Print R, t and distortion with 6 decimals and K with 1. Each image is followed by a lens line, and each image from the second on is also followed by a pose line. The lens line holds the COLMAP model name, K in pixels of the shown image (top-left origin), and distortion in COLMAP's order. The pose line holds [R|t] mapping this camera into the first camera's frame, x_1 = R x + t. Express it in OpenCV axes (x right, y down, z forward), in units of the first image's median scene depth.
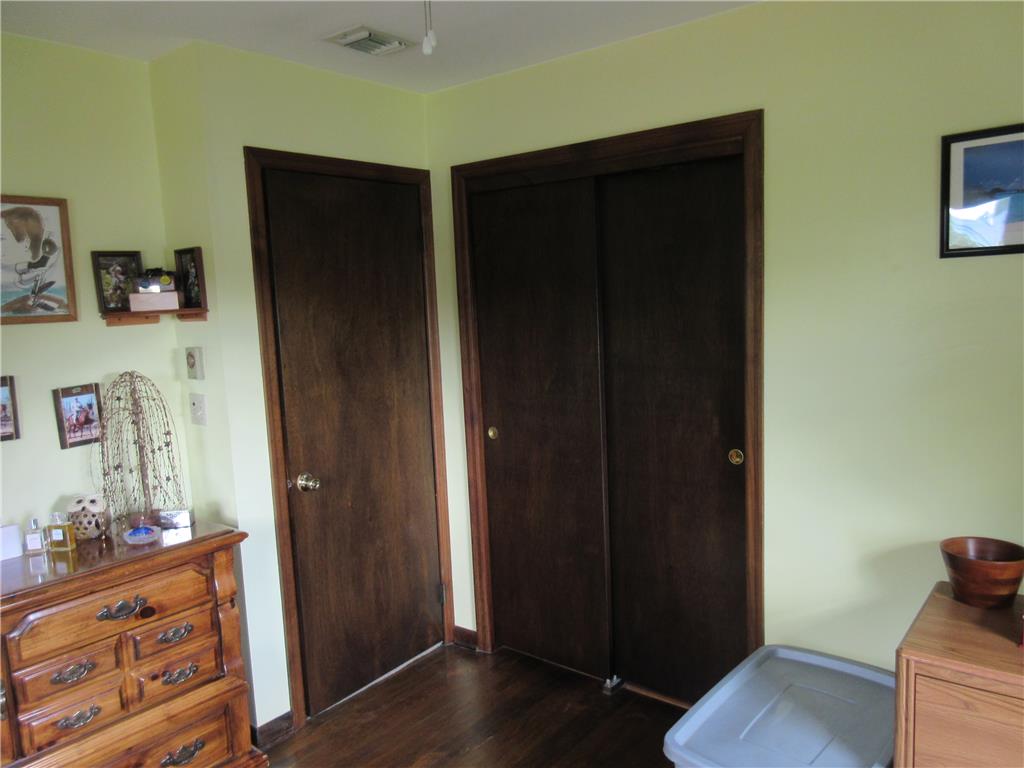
lens RADIAL K [[757.0, 0, 512.3], [0, 757.0, 383.7], [0, 0, 1]] dist [0.000994, -0.008969]
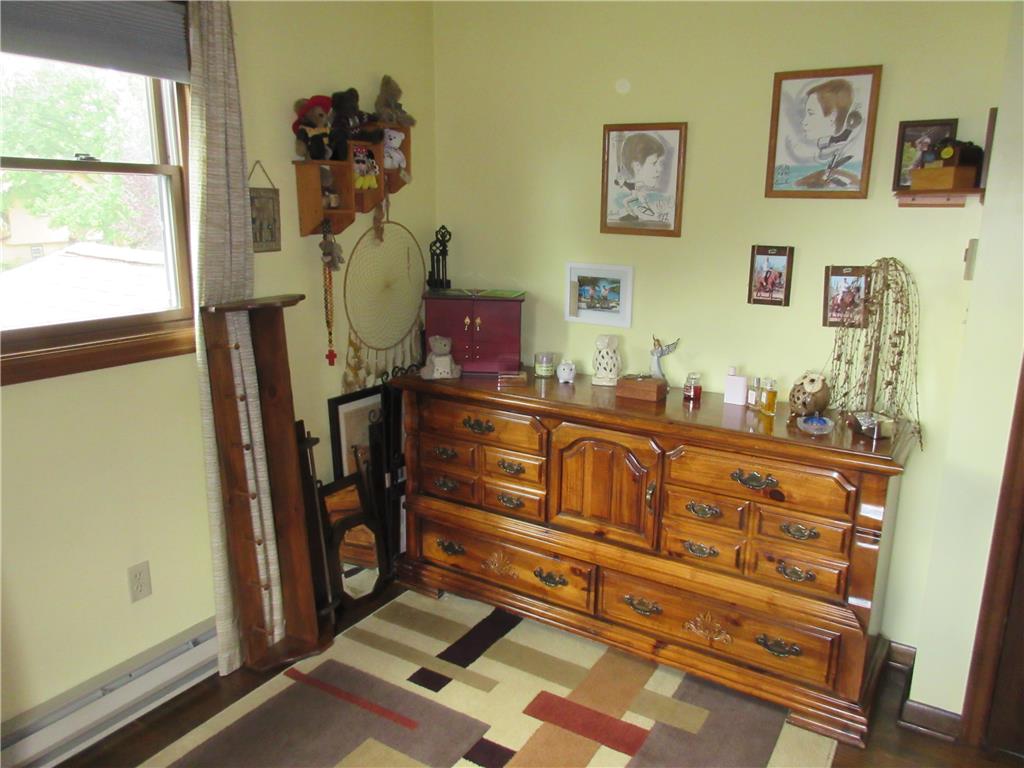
lens RADIAL K [[757.0, 0, 512.8], [0, 757.0, 384.3], [0, 0, 1]] dist [0.000994, -0.008969]
pose [[0.128762, 0.270129, -0.954175, 0.357697], [-0.135335, 0.957969, 0.252940, -0.040905], [0.982397, 0.096564, 0.159908, 0.446035]]
